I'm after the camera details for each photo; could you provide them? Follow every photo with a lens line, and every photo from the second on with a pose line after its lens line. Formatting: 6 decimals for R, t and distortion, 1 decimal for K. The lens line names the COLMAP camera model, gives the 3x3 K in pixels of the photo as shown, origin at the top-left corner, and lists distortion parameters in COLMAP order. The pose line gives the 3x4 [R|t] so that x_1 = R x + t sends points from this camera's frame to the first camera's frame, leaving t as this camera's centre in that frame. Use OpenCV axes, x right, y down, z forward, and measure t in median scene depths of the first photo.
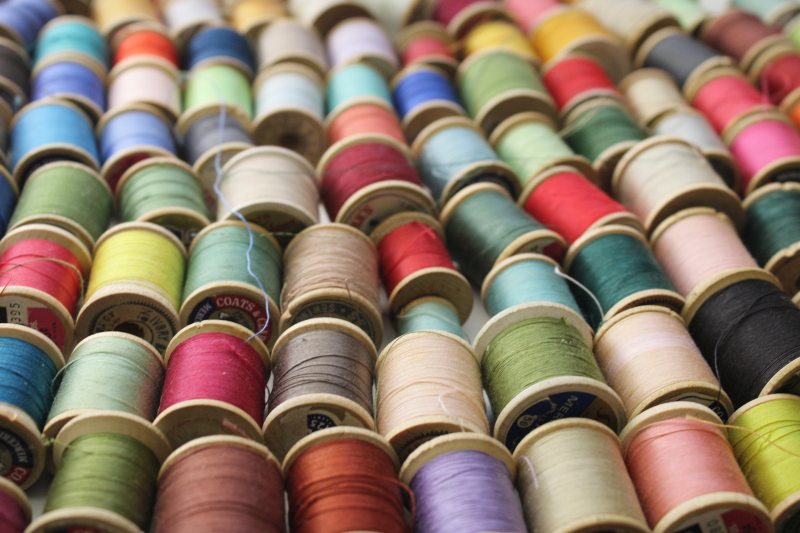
lens RADIAL K [[1195.8, 0, 399.9], [0, 1195.8, 266.4], [0, 0, 1]] dist [-0.043241, 0.000000]
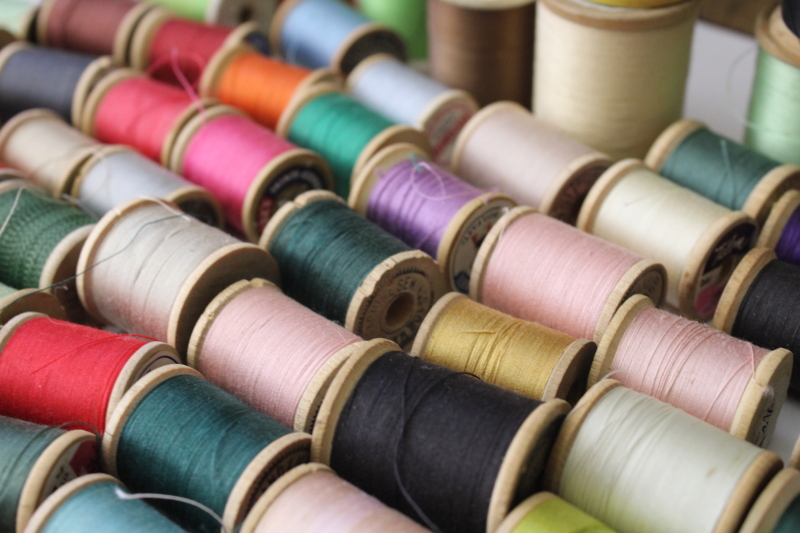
lens RADIAL K [[1195.8, 0, 401.3], [0, 1195.8, 265.8], [0, 0, 1]] dist [-0.043241, 0.000000]
pose [[0.745087, -0.458226, 0.484638, -0.010342], [0.422383, 0.886529, 0.188837, -0.155830], [-0.516175, 0.064003, 0.854088, 0.351285]]
